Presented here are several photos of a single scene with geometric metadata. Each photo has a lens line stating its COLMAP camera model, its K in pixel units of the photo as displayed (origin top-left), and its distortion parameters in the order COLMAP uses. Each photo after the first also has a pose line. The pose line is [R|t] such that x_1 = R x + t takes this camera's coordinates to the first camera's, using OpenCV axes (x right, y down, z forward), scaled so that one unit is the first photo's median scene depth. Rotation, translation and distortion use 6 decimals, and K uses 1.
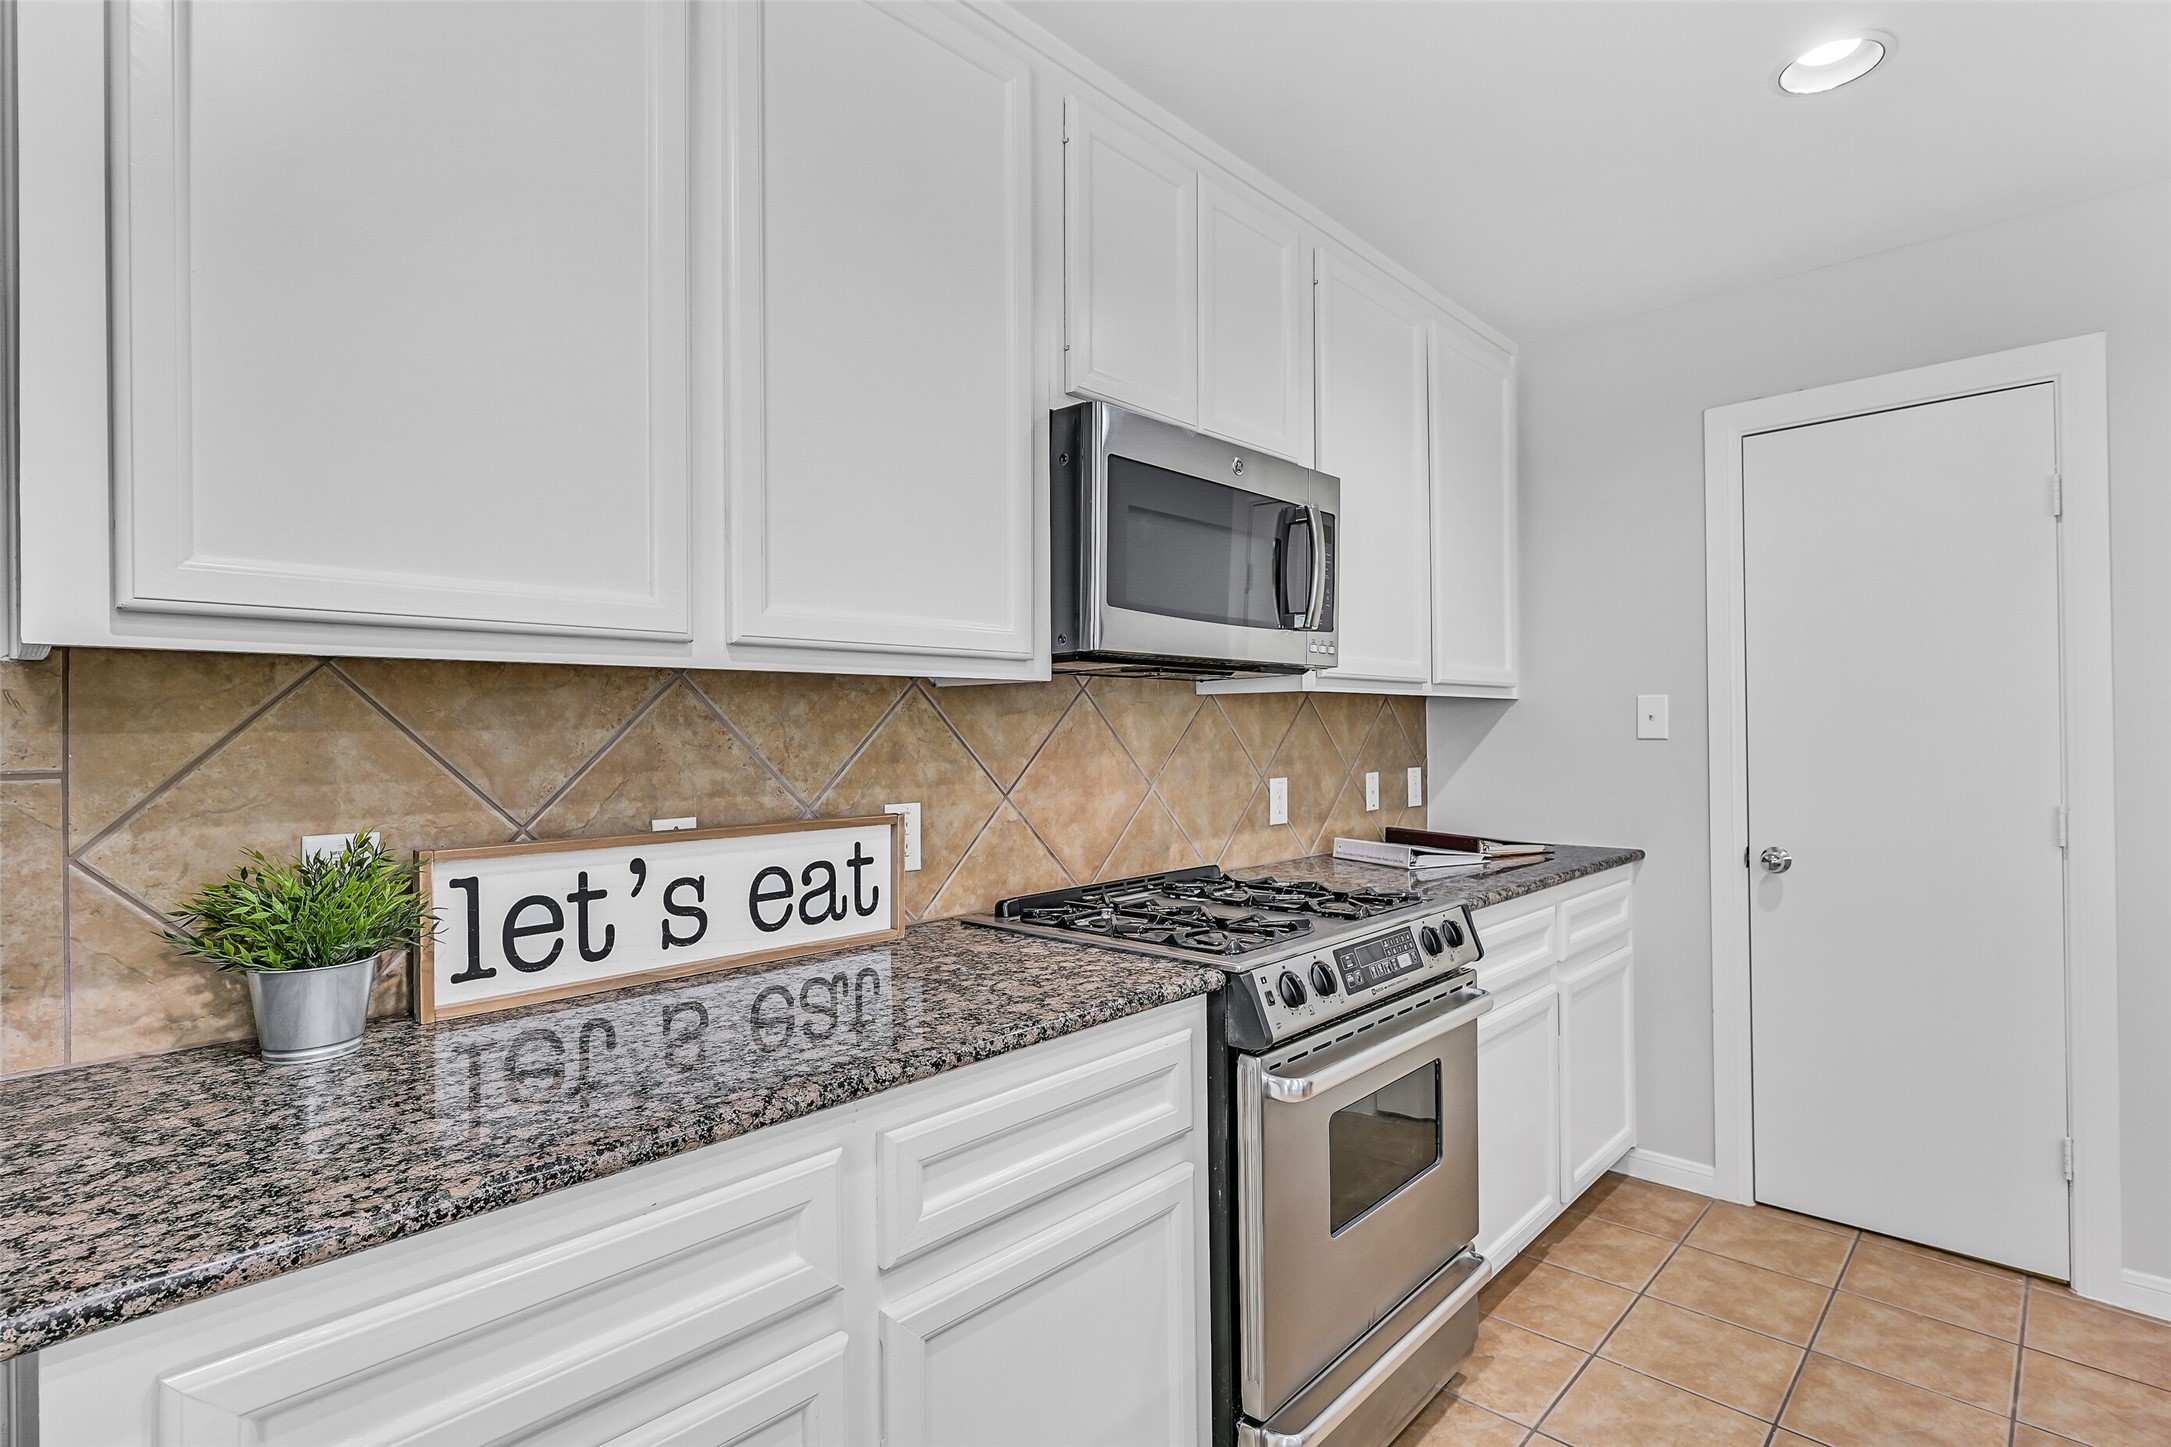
lens RADIAL K [[1045.5, 0, 1097.6], [0, 1045.5, 730.6], [0, 0, 1]] dist [-0.001590, 0.000117]
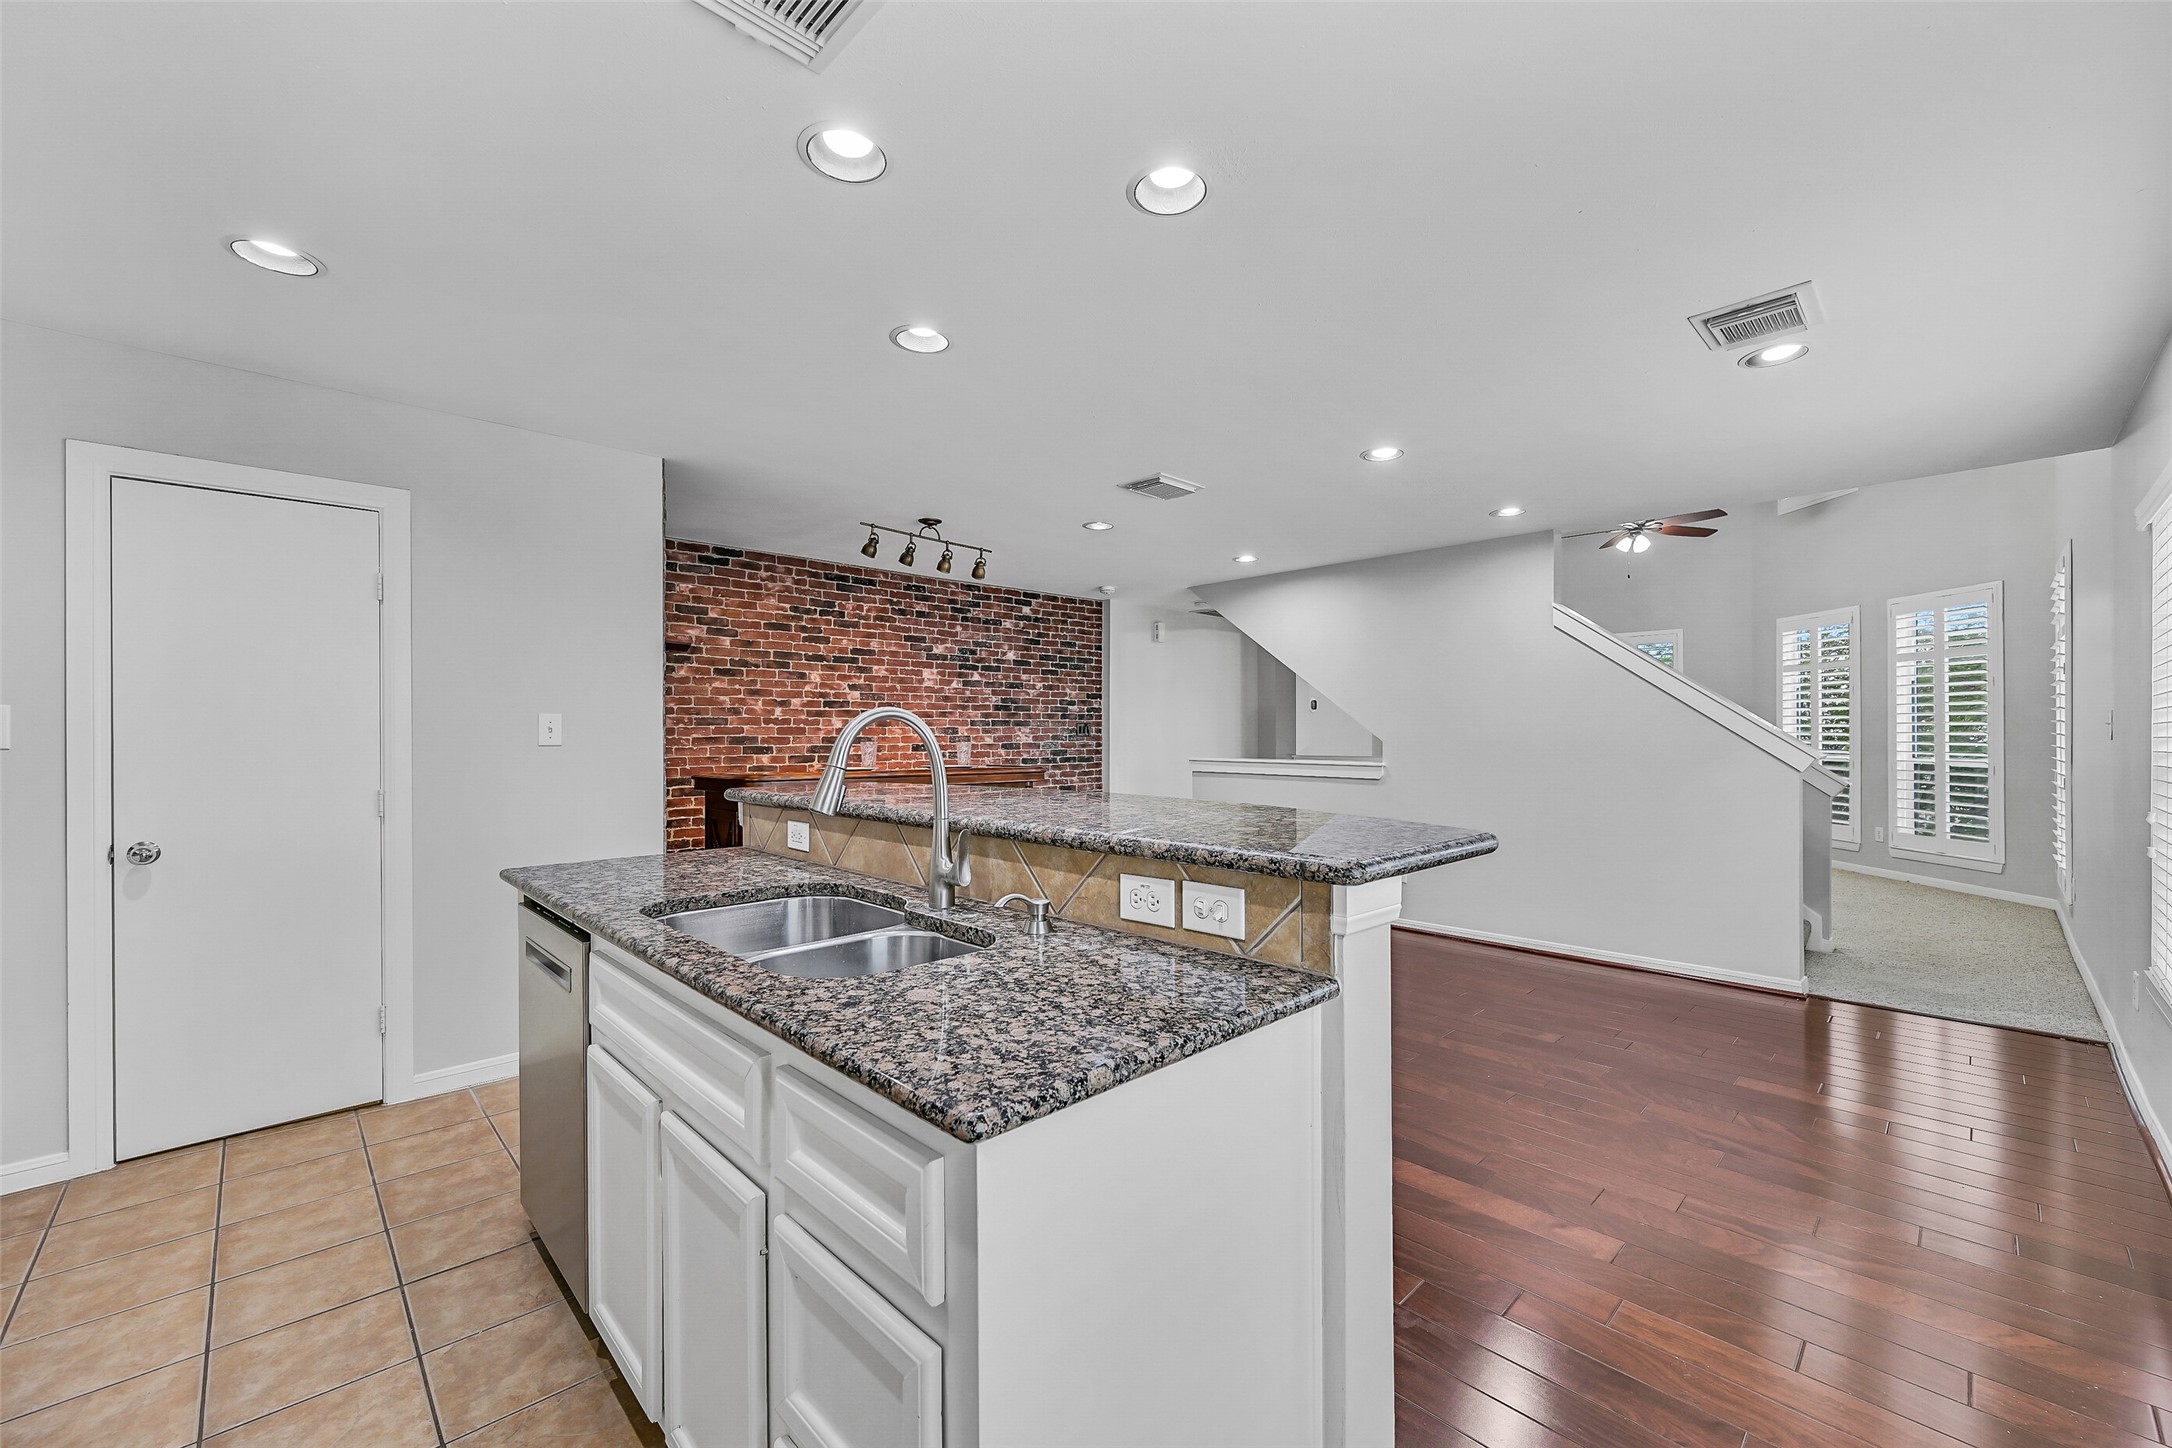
lens RADIAL K [[862.6, 0, 1093.6], [0, 862.6, 731.1], [0, 0, 1]] dist [0.000308, -0.000024]
pose [[0.042988, 0.010987, 0.999015, -0.373180], [0.001393, 0.999938, -0.011057, 0.001853], [-0.999075, 0.001867, 0.042970, -0.125921]]
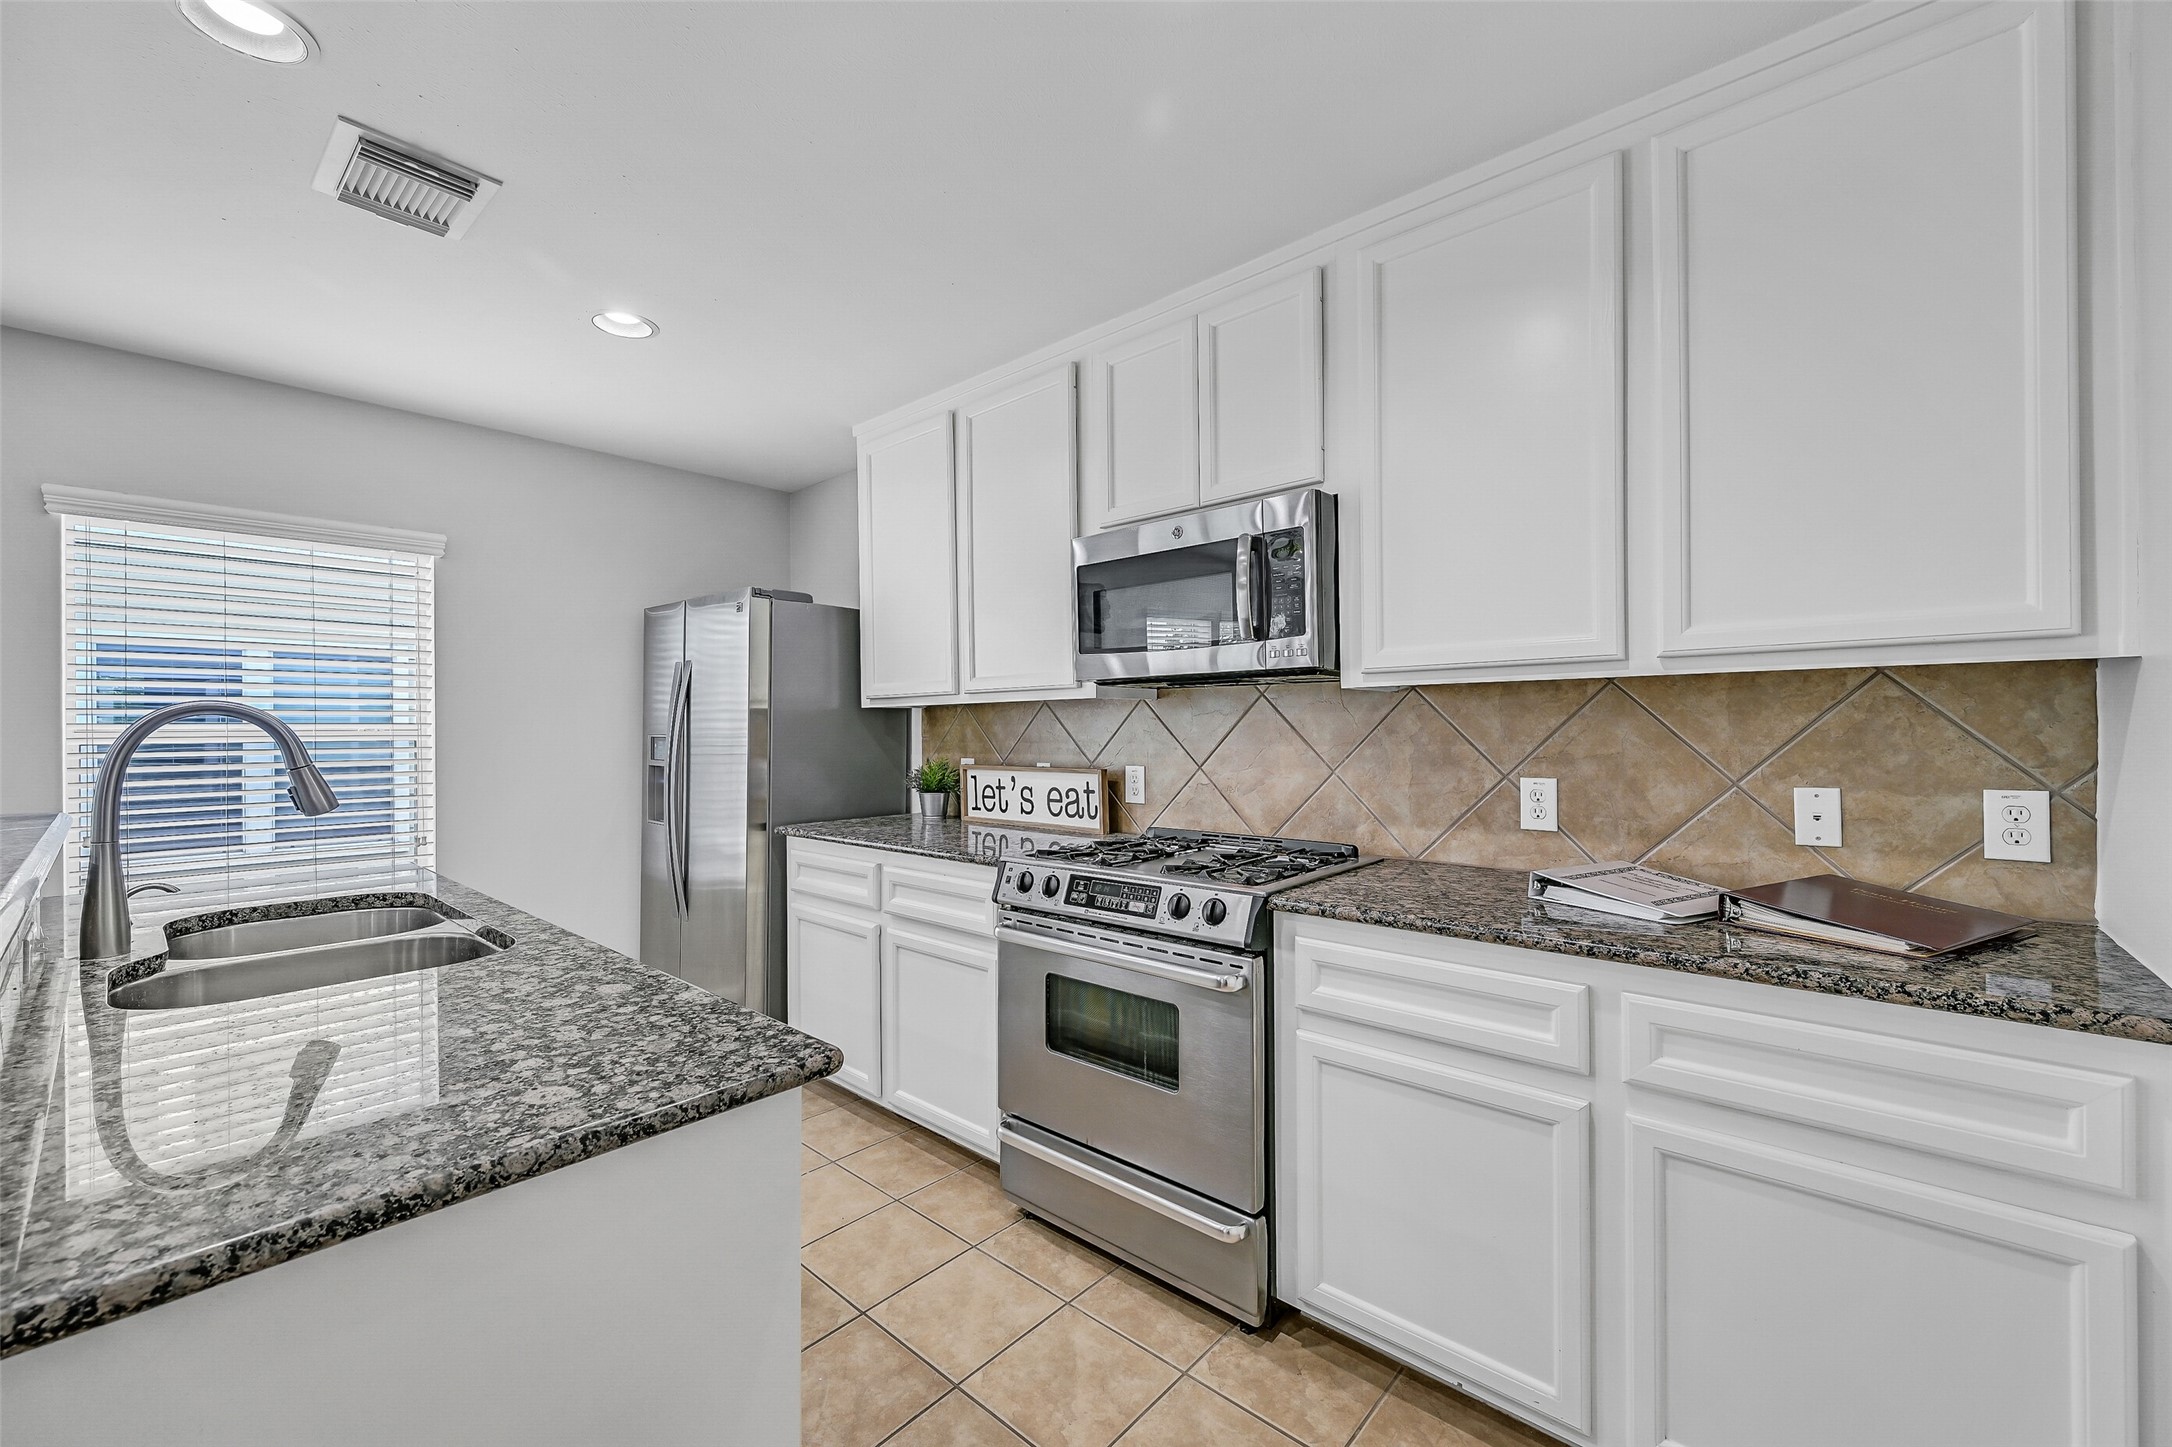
lens RADIAL K [[861.4, 0, 1096.3], [0, 861.4, 727.9], [0, 0, 1]] dist [0.000834, -0.000108]
pose [[0.035698, 0.008221, -0.999329, 1.302744], [0.007840, 0.999933, 0.008506, -0.008552], [0.999332, -0.008138, 0.035631, 0.885974]]
